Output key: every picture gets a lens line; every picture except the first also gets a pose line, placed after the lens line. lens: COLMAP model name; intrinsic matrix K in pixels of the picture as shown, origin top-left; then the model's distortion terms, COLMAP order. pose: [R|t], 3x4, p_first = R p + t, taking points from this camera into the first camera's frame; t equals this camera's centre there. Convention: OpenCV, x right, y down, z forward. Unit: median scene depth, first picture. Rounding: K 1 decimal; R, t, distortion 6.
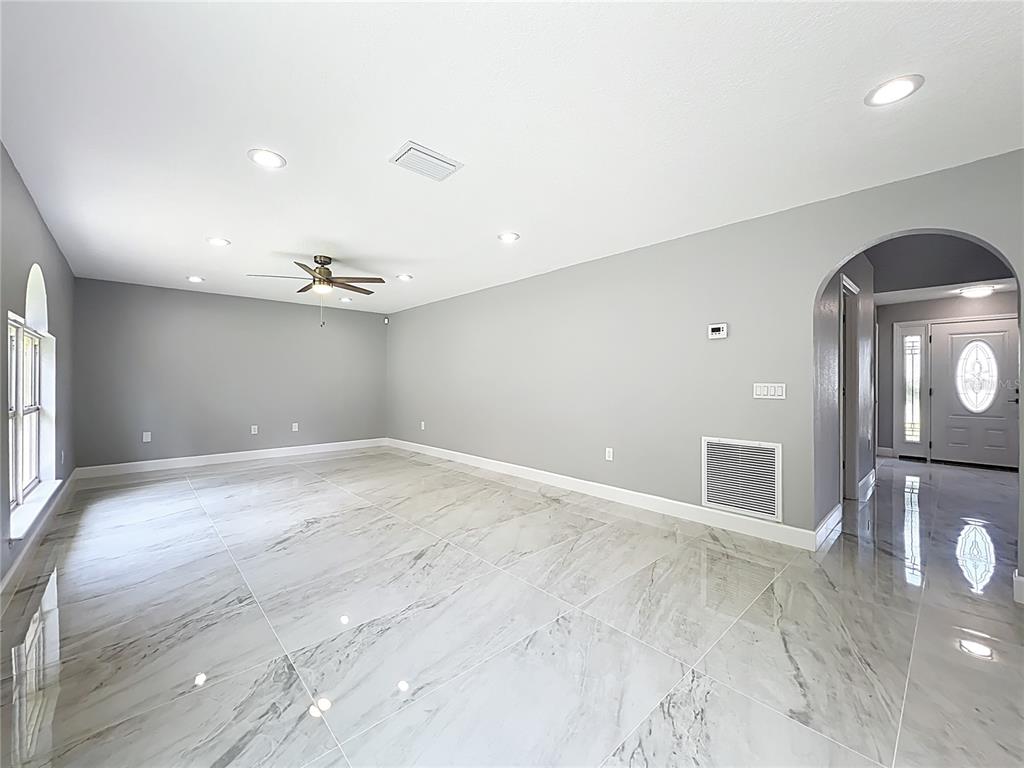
lens RADIAL K [[410.0, 0, 507.5], [0, 410.0, 381.8], [0, 0, 1]] dist [0.001305, 0.000371]
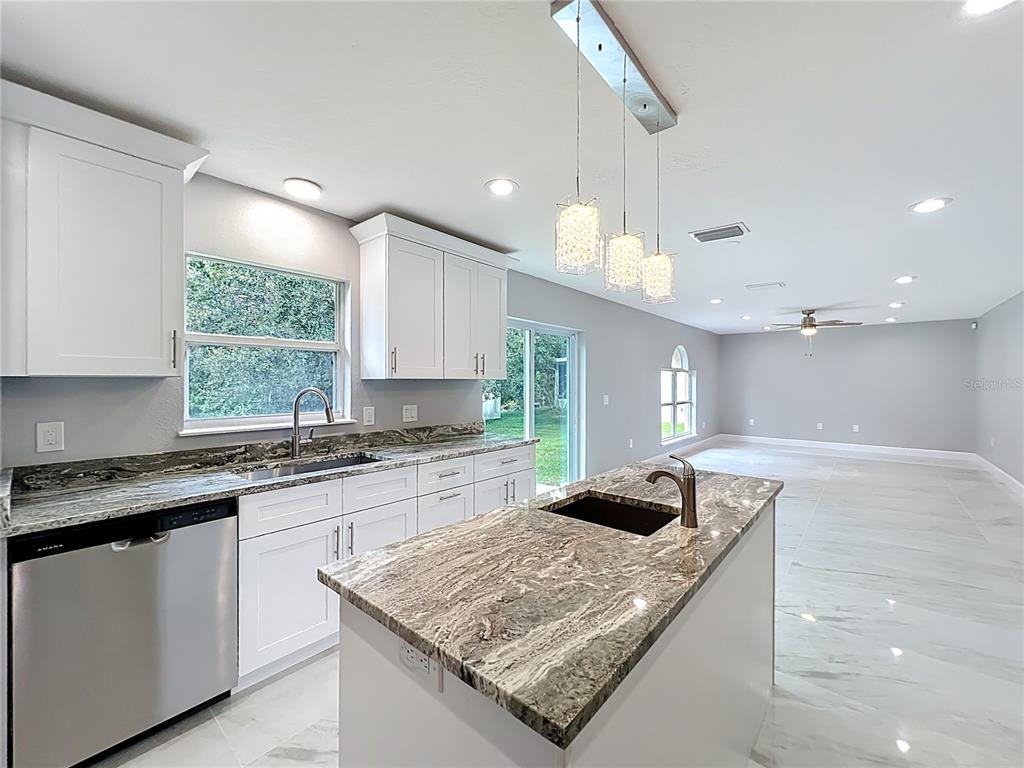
lens RADIAL K [[416.9, 0, 510.2], [0, 416.9, 381.3], [0, 0, 1]] dist [0.000746, 0.000225]
pose [[0.112884, 0.000255, -0.993608, 0.923989], [0.000824, 1.000000, 0.000350, -0.046239], [0.993608, -0.000858, 0.112883, -0.244902]]
